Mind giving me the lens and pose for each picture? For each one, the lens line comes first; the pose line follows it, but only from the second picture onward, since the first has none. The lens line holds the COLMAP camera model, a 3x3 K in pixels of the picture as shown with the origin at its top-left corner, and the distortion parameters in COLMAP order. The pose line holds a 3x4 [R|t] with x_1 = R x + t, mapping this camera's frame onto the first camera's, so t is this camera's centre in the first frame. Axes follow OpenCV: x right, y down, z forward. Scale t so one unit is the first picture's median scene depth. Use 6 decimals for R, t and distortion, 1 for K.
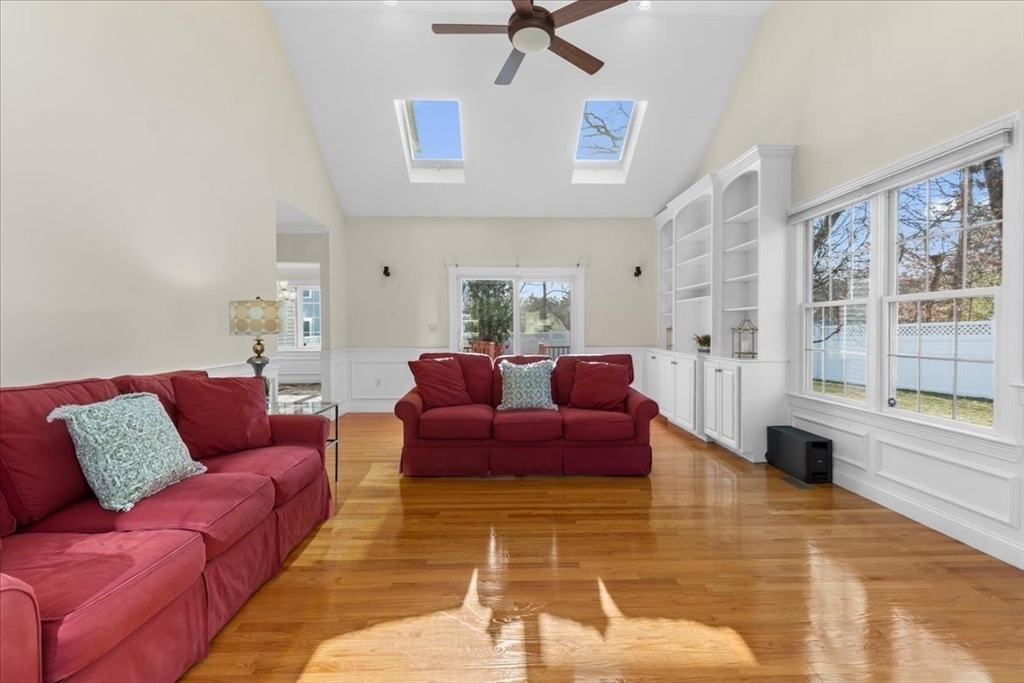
lens RADIAL K [[467.4, 0, 513.0], [0, 467.4, 336.2], [0, 0, 1]] dist [-0.001369, 0.000051]
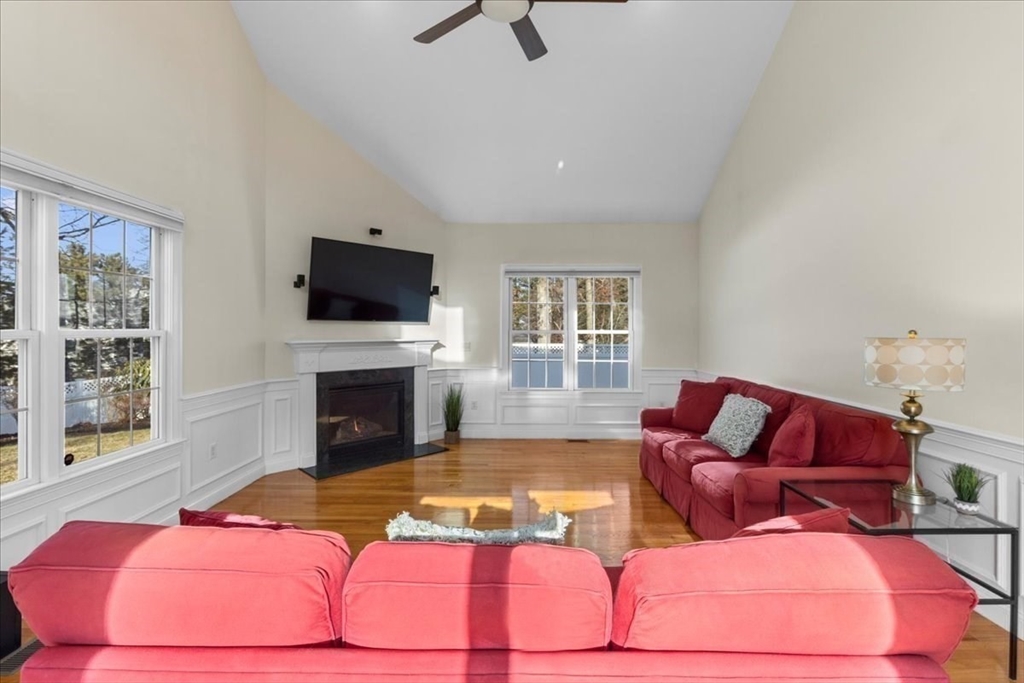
lens RADIAL K [[467.4, 0, 510.7], [0, 467.4, 336.1], [0, 0, 1]] dist [-0.001369, 0.000051]
pose [[-0.999673, -0.003746, 0.025312, 0.012304], [-0.002998, 0.999559, 0.029530, -0.100838], [-0.025411, 0.029444, -0.999243, 1.777437]]
